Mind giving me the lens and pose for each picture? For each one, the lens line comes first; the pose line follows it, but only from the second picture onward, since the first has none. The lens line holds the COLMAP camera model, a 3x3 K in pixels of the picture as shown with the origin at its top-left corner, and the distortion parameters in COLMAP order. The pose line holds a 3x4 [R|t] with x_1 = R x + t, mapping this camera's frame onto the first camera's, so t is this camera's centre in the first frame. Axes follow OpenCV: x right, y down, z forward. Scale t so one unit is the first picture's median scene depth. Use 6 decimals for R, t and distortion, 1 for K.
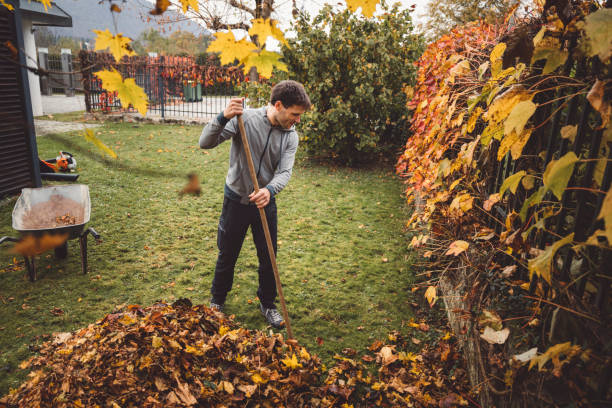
lens RADIAL K [[379.8, 0, 322.3], [0, 379.8, 240.4], [0, 0, 1]] dist [0.005004, 0.001447]
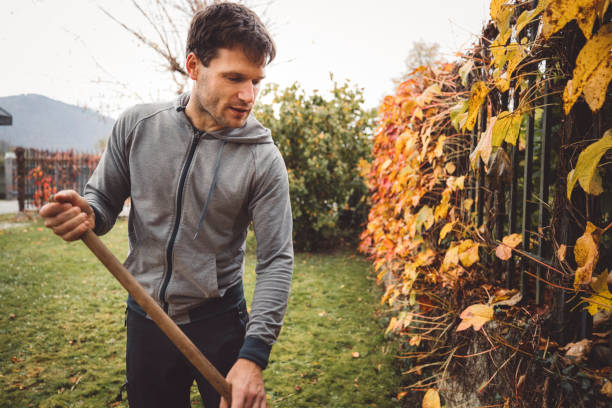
lens RADIAL K [[379.8, 0, 322.3], [0, 379.8, 240.4], [0, 0, 1]] dist [0.005004, 0.001447]
pose [[0.994806, -0.034824, 0.095648, 0.037117], [0.058741, 0.963812, -0.260031, 0.024485], [-0.083131, 0.264299, 0.960851, 0.233873]]
